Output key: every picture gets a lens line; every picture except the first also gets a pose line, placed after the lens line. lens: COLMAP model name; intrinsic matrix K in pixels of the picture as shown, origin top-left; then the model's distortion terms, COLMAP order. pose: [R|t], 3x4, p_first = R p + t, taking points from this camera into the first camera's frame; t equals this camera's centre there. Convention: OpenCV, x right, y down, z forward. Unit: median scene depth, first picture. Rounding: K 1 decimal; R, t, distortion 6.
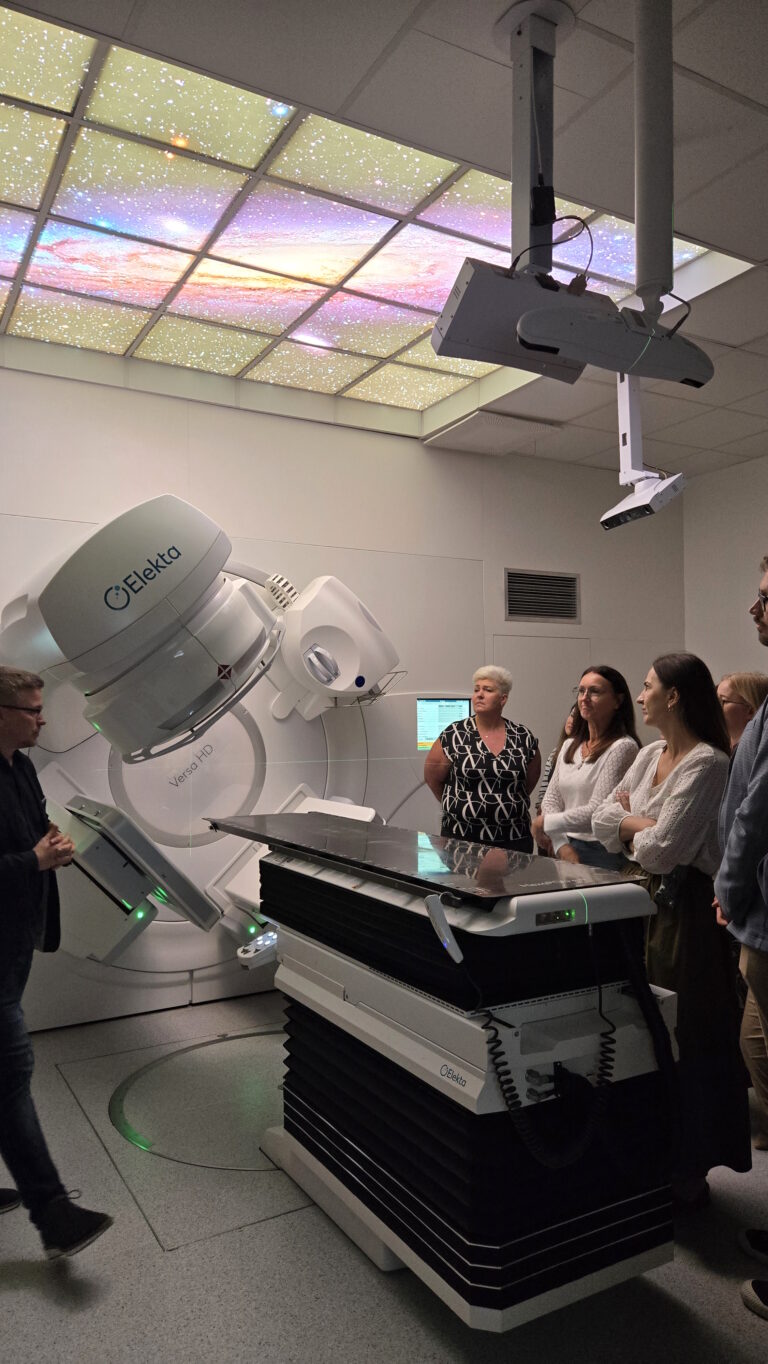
lens RADIAL K [[910.9, 0, 384.0], [0, 910.9, 682.0], [0, 0, 1]] dist [0.053867, -0.065849]
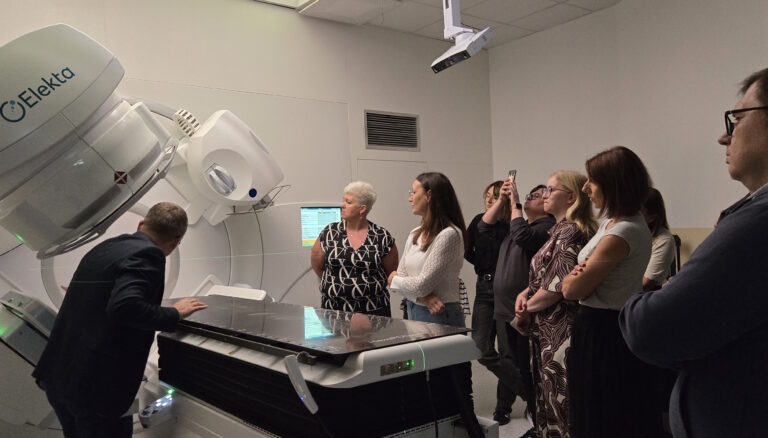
lens RADIAL K [[621.1, 0, 384.0], [0, 621.1, 219.0], [0, 0, 1]] dist [0.036369, -0.007300]
pose [[0.988845, -0.031537, 0.145572, 0.034358], [0.029041, 0.999393, 0.019241, 0.030568], [-0.146090, -0.014799, 0.989161, 0.128350]]
